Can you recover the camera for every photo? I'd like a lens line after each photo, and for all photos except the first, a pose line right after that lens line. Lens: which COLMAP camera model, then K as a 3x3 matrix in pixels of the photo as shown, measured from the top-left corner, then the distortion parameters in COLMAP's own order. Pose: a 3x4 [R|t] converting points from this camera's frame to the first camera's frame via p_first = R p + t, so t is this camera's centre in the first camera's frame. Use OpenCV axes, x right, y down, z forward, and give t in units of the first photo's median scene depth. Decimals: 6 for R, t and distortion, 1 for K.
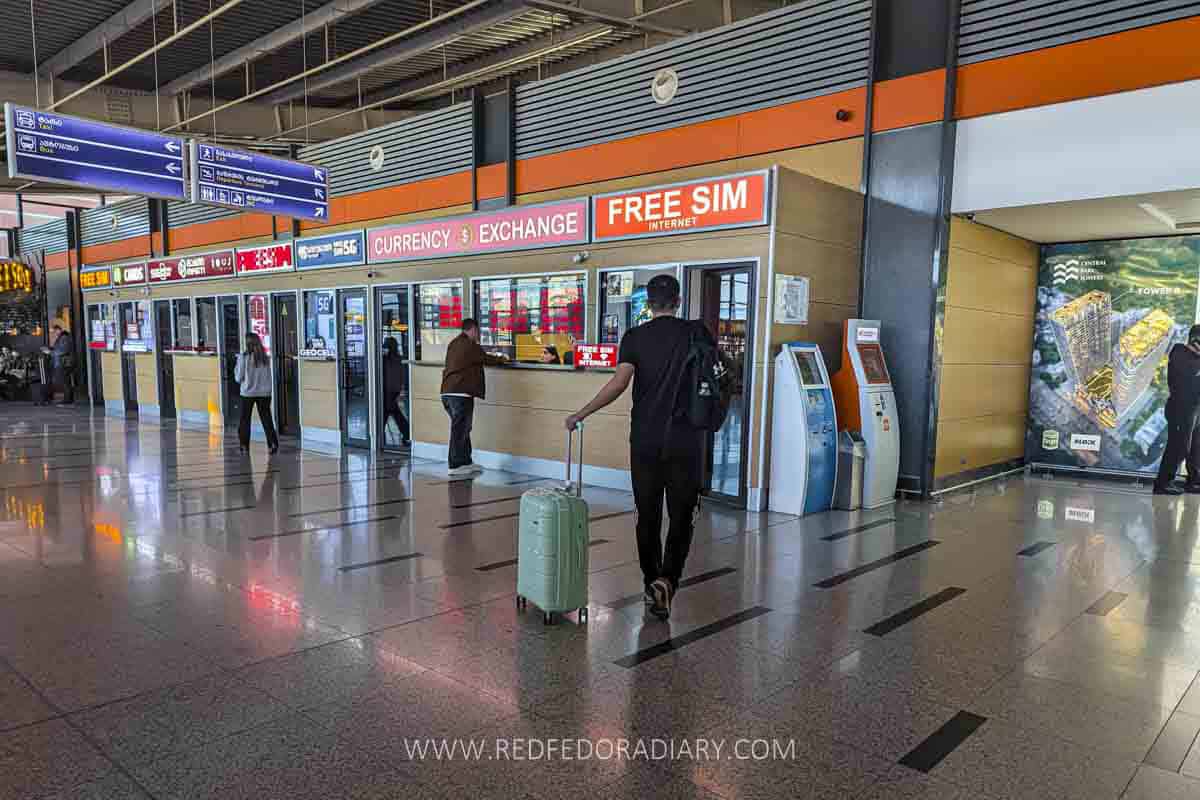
lens RADIAL K [[814.4, 0, 600.0], [0, 814.4, 400.0], [0, 0, 1]] dist [0.071805, 0.000430]
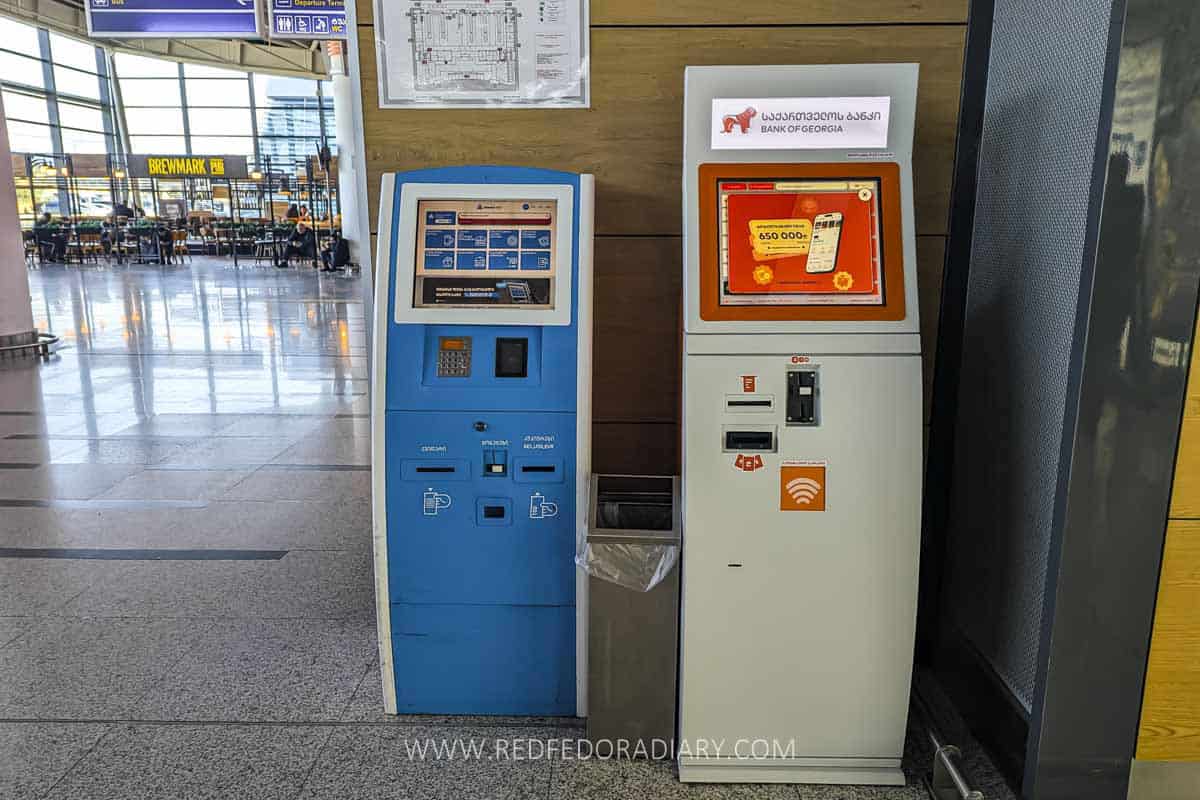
lens RADIAL K [[851.8, 0, 600.0], [0, 851.8, 400.0], [0, 0, 1]] dist [0.007485, 0.003717]
pose [[0.669945, 0.146452, -0.727823, 0.404874], [-0.044404, 0.986499, 0.157630, -0.028596], [0.741082, -0.073285, 0.667403, 0.638308]]
